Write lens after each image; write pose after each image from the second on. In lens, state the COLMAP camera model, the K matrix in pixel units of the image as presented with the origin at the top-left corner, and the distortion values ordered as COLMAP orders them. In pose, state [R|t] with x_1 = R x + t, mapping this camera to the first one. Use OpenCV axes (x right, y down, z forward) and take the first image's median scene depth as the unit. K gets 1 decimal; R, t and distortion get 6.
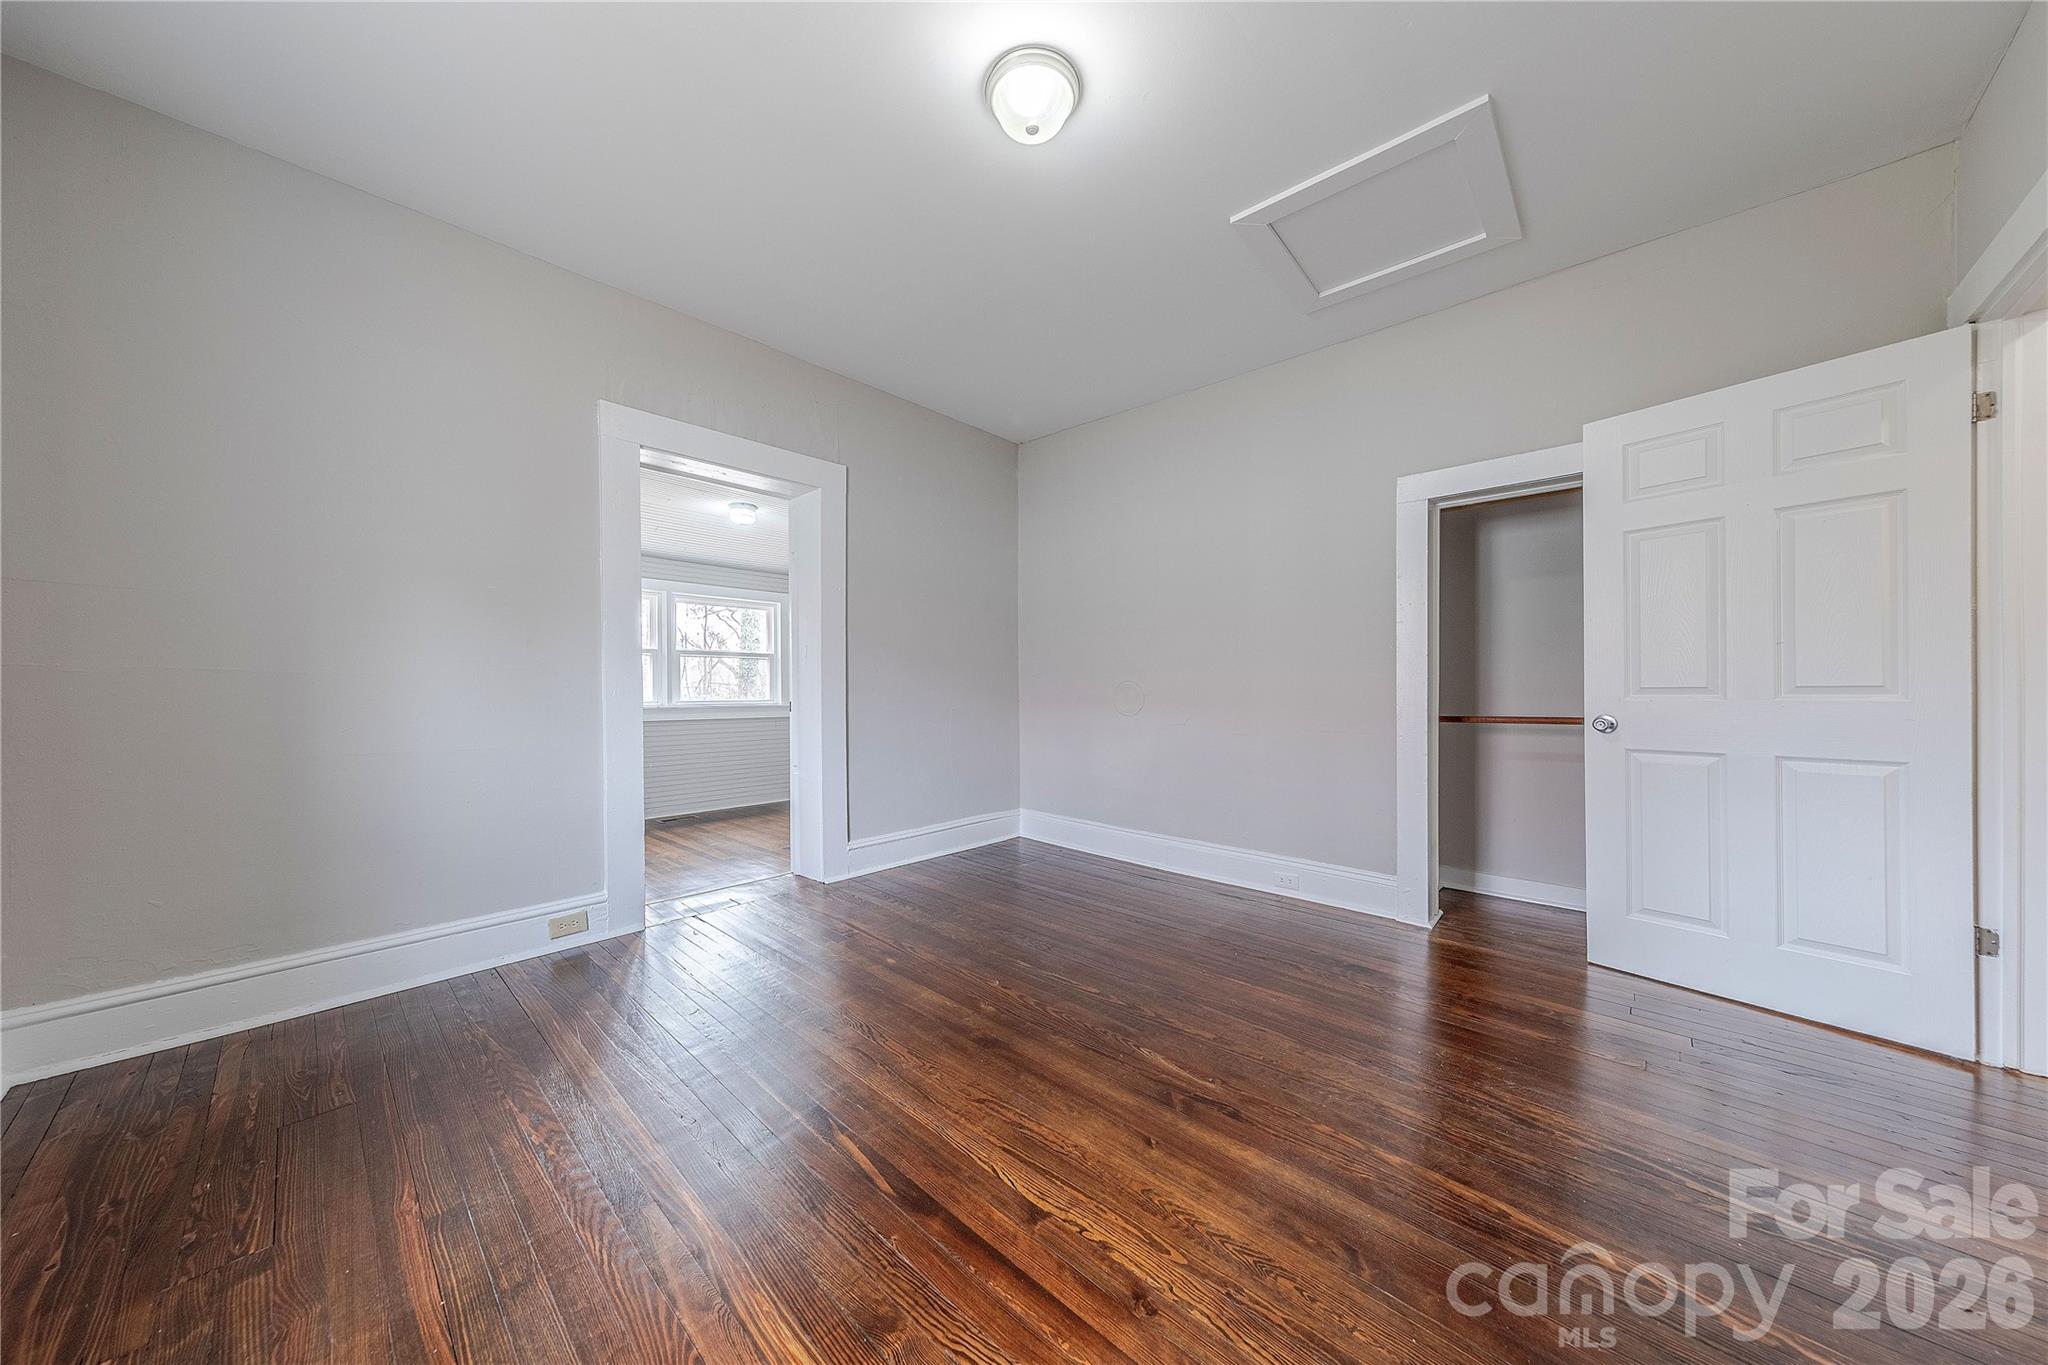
lens RADIAL K [[669.9, 0, 991.6], [0, 669.9, 687.3], [0, 0, 1]] dist [0.016437, -0.004321]
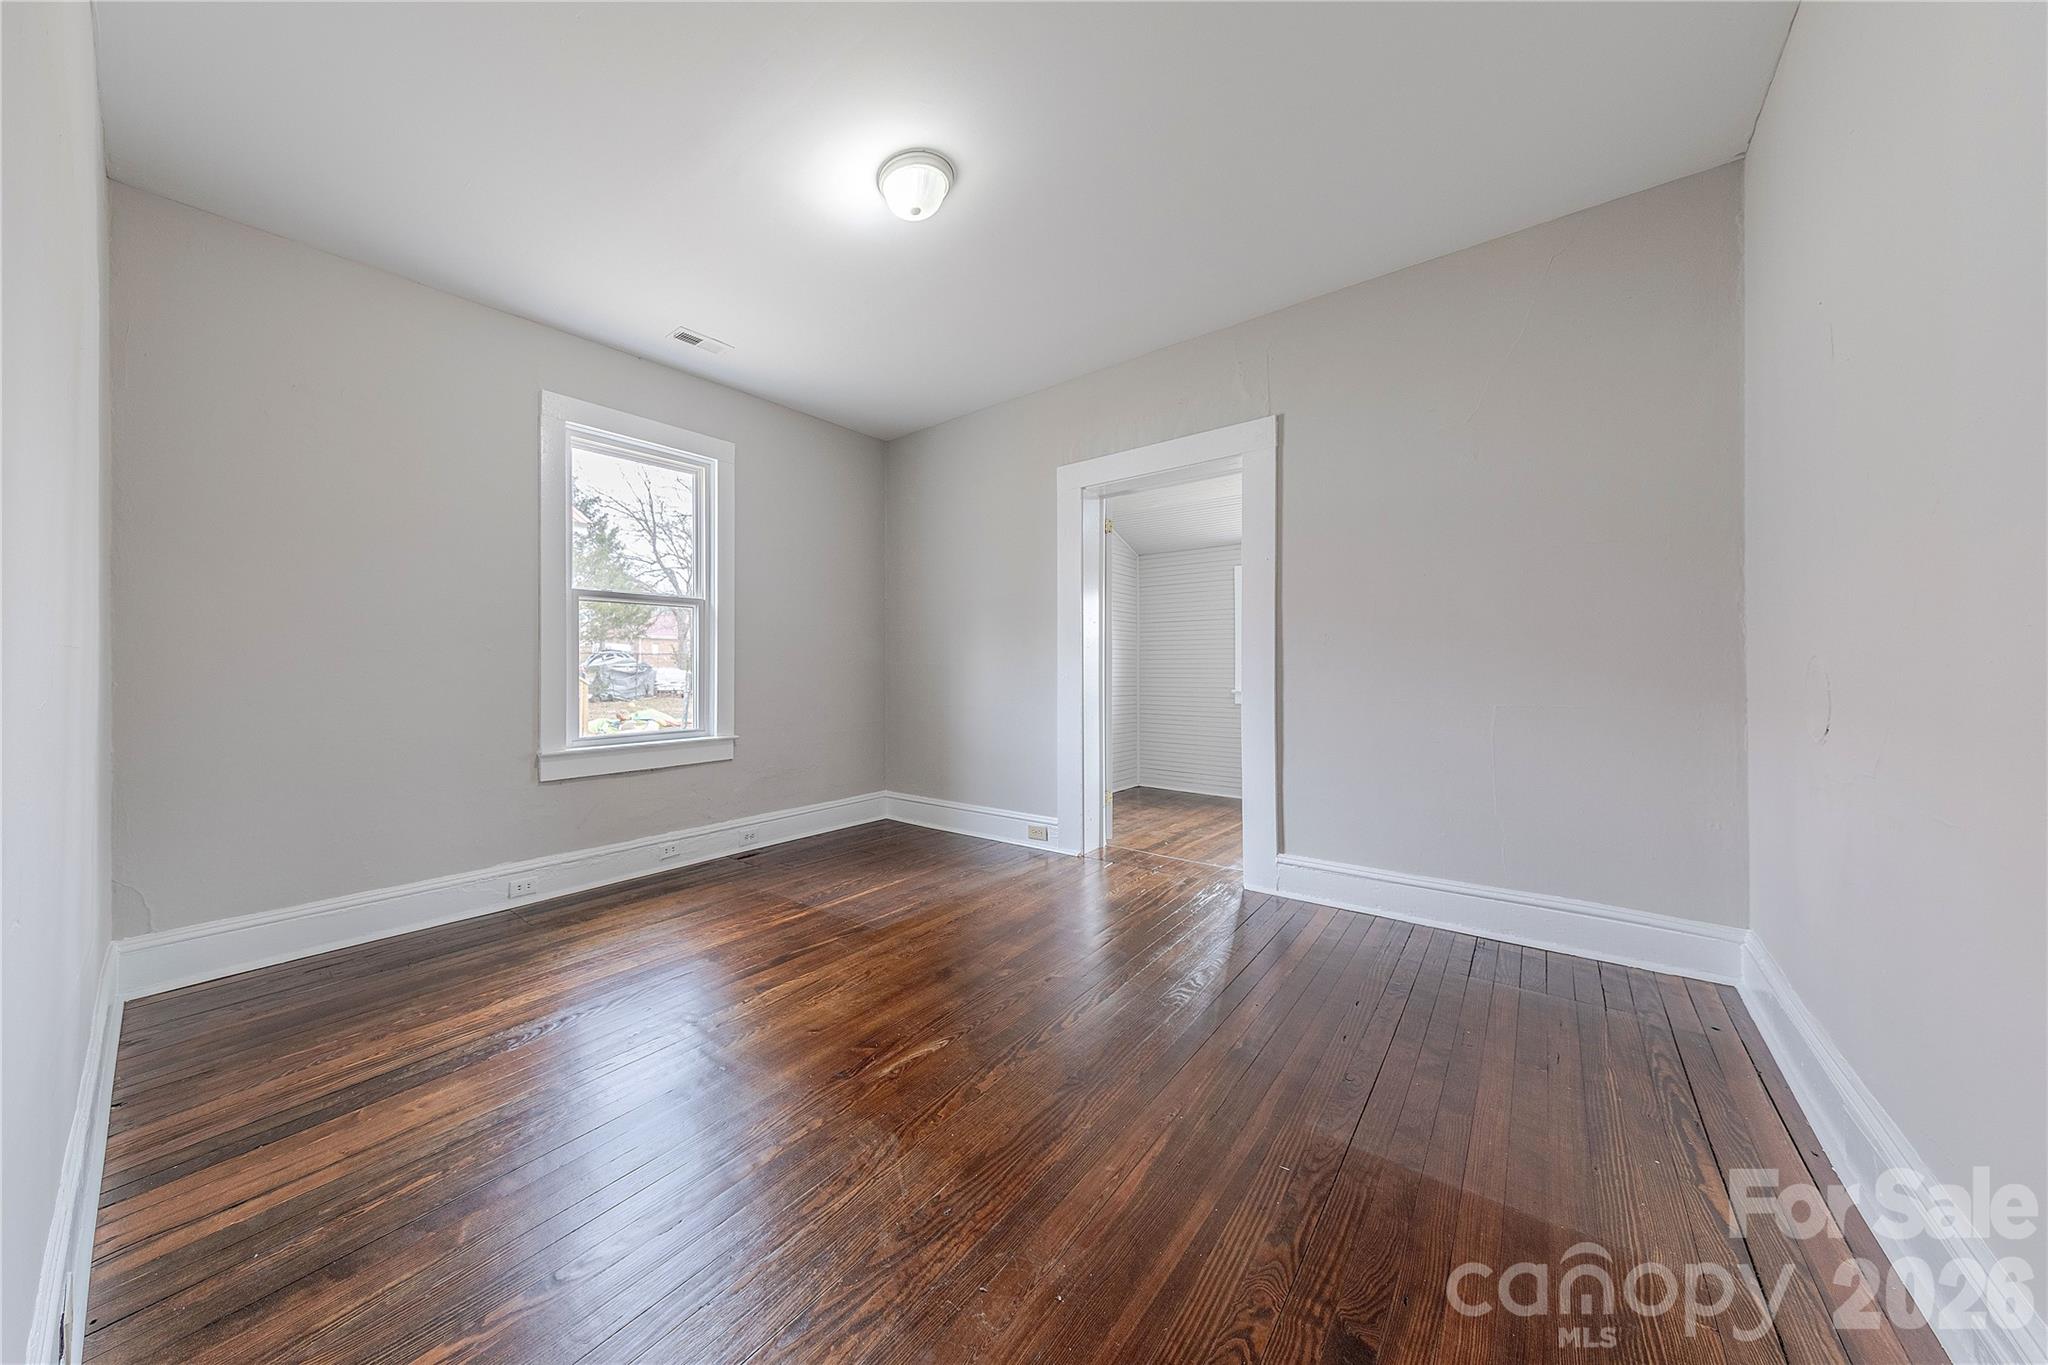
lens RADIAL K [[669.9, 0, 991.6], [0, 669.9, 687.3], [0, 0, 1]] dist [0.016437, -0.004321]
pose [[0.103619, 0.033481, -0.994053, 1.388277], [0.011761, 0.999322, 0.034884, -0.086563], [0.994548, -0.015305, 0.103155, 1.024786]]
